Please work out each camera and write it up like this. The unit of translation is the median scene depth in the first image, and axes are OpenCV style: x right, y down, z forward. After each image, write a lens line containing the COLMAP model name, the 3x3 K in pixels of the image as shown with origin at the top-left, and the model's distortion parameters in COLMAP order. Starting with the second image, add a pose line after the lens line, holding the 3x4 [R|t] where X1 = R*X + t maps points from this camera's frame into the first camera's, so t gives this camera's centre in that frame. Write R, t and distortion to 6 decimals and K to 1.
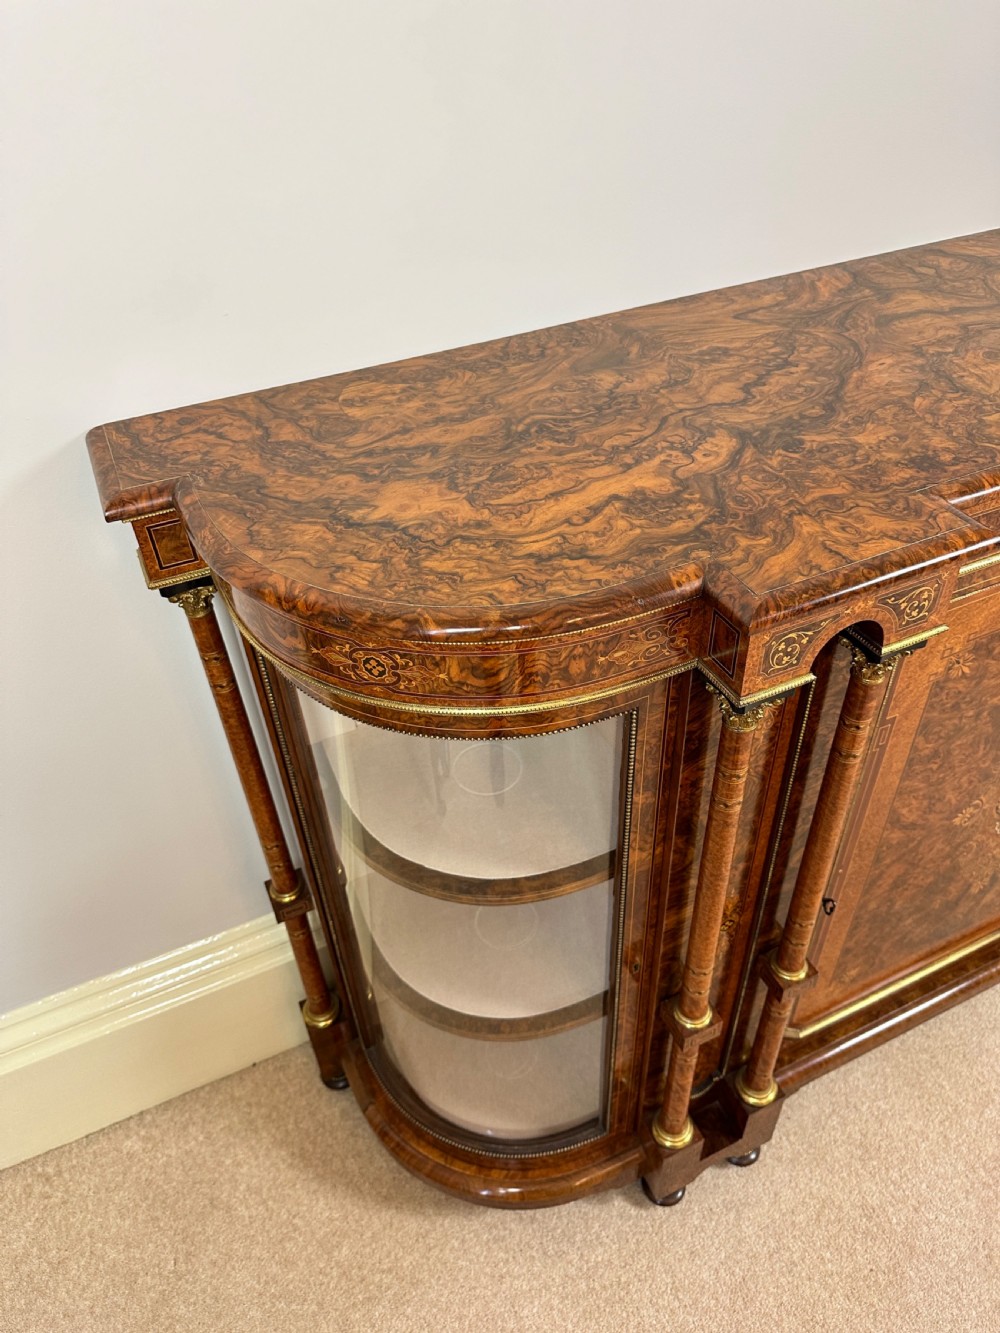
lens RADIAL K [[928.0, 0, 500.0], [0, 928.0, 666.5], [0, 0, 1]] dist [0.105182, -0.188585]
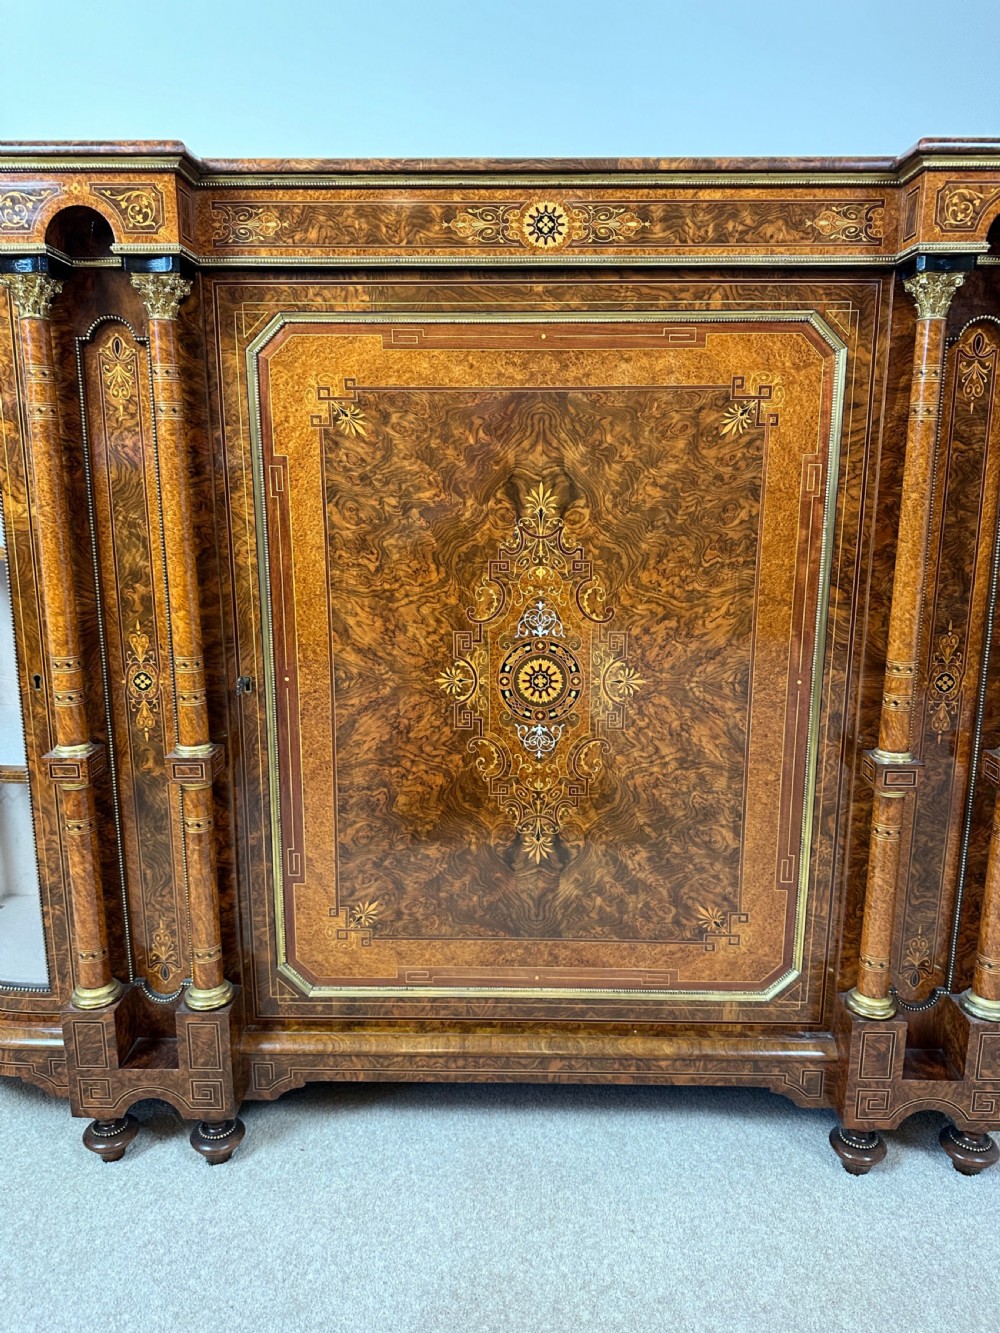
lens RADIAL K [[949.5, 0, 500.0], [0, 949.5, 666.5], [0, 0, 1]] dist [0.180044, -0.395204]
pose [[0.903174, 0.133838, -0.407878, 1.223065], [-0.310474, 0.859822, -0.405354, 0.686810], [0.296451, 0.492741, 0.818122, 0.314224]]
